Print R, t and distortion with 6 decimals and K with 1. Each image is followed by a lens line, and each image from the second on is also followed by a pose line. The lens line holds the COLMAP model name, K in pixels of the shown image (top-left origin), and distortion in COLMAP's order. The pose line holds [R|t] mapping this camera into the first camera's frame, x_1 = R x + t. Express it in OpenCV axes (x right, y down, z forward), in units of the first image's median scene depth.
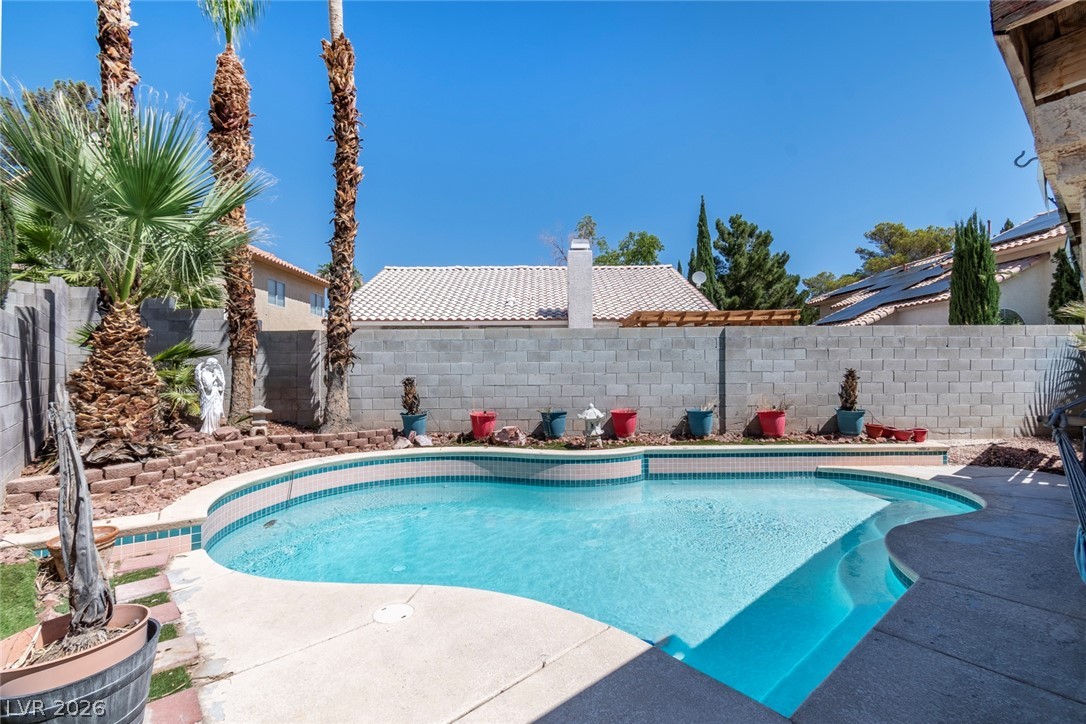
lens RADIAL K [[471.0, 0, 543.0], [0, 471.0, 362.0], [0, 0, 1]] dist [-0.000423, -0.000188]
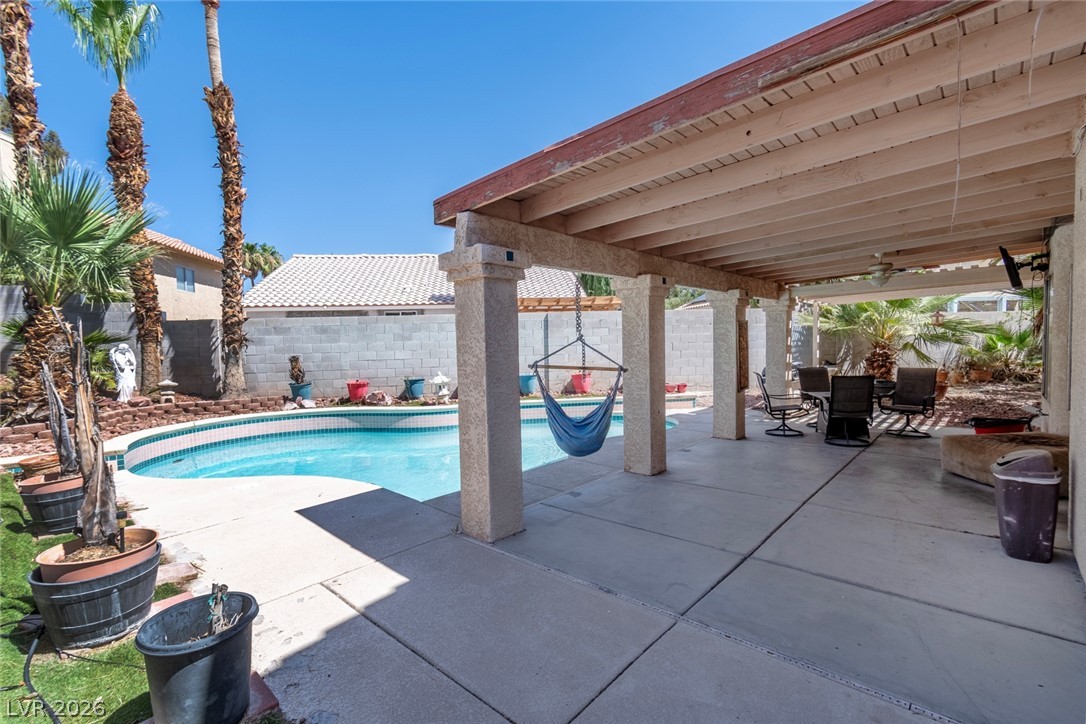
lens RADIAL K [[457.9, 0, 543.0], [0, 457.9, 362.0], [0, 0, 1]] dist [0.000754, 0.000185]
pose [[0.991201, -0.025292, 0.129929, 0.238184], [0.018484, 0.998406, 0.053334, -0.003935], [-0.131071, -0.050464, 0.990088, -0.346245]]
